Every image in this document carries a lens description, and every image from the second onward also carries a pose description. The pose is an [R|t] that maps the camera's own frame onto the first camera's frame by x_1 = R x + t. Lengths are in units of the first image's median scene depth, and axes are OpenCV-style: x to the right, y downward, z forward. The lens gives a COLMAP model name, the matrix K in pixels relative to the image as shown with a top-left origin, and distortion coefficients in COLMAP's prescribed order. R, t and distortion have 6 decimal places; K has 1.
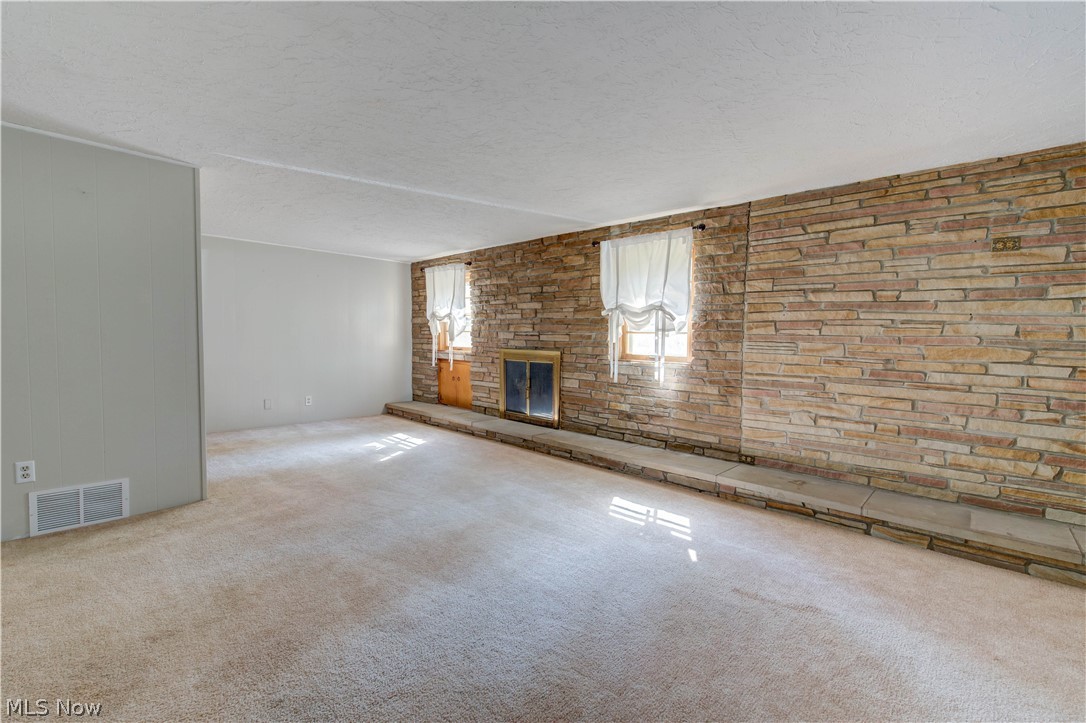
lens RADIAL K [[460.7, 0, 550.7], [0, 460.7, 366.6], [0, 0, 1]] dist [0.001071, -0.001209]
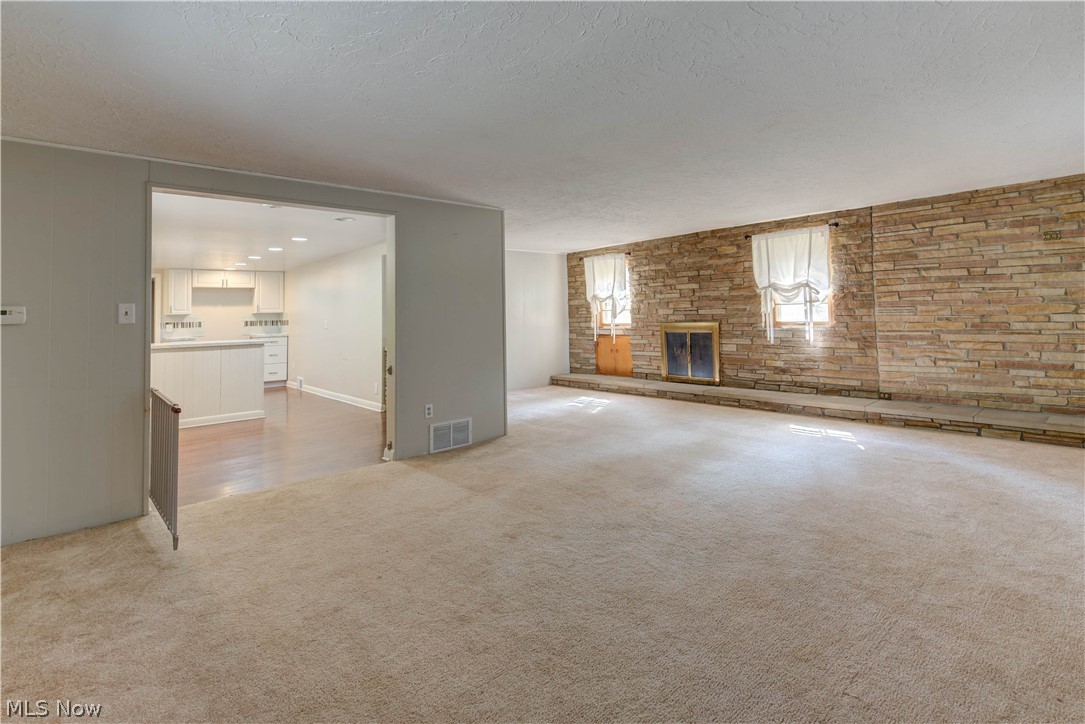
lens RADIAL K [[525.9, 0, 598.3], [0, 525.9, 306.0], [0, 0, 1]] dist [0.000466, -0.000091]
pose [[0.998233, -0.047580, -0.035583, -0.326379], [0.044715, 0.996000, -0.077365, 0.023688], [0.039121, 0.075637, 0.996368, -0.551164]]
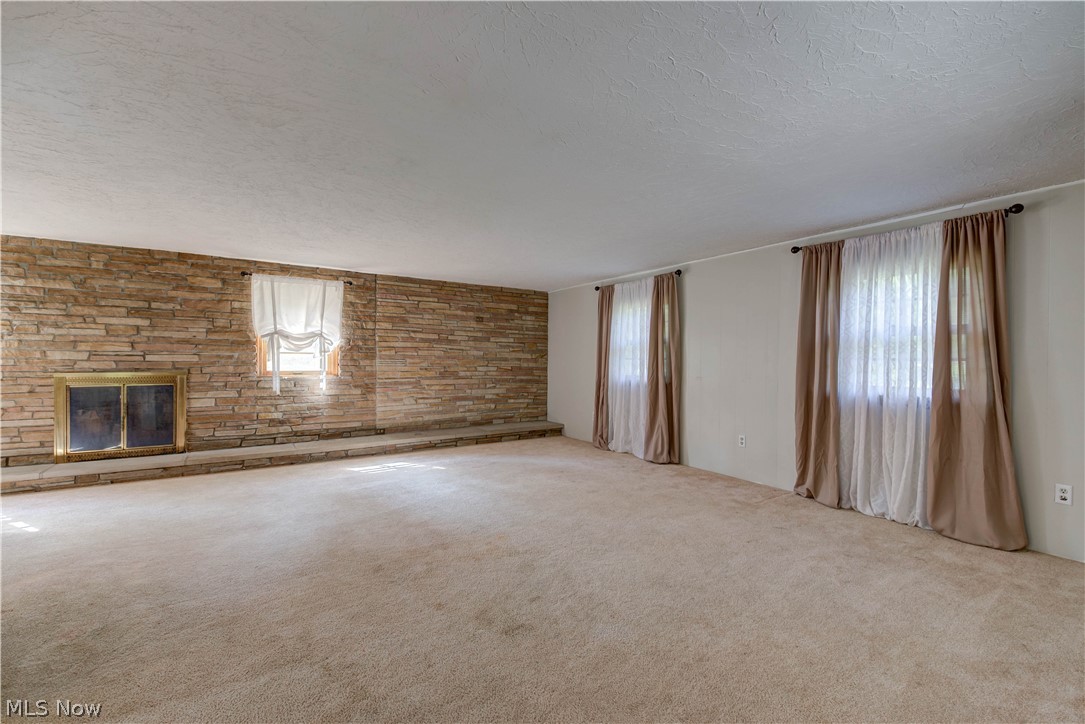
lens RADIAL K [[460.3, 0, 557.2], [0, 460.3, 372.5], [0, 0, 1]] dist [0.001071, -0.001209]
pose [[0.216394, -0.050378, 0.975006, -0.998407], [0.054568, 0.997731, 0.039441, -0.035565], [-0.974780, 0.044669, 0.218652, 0.028724]]
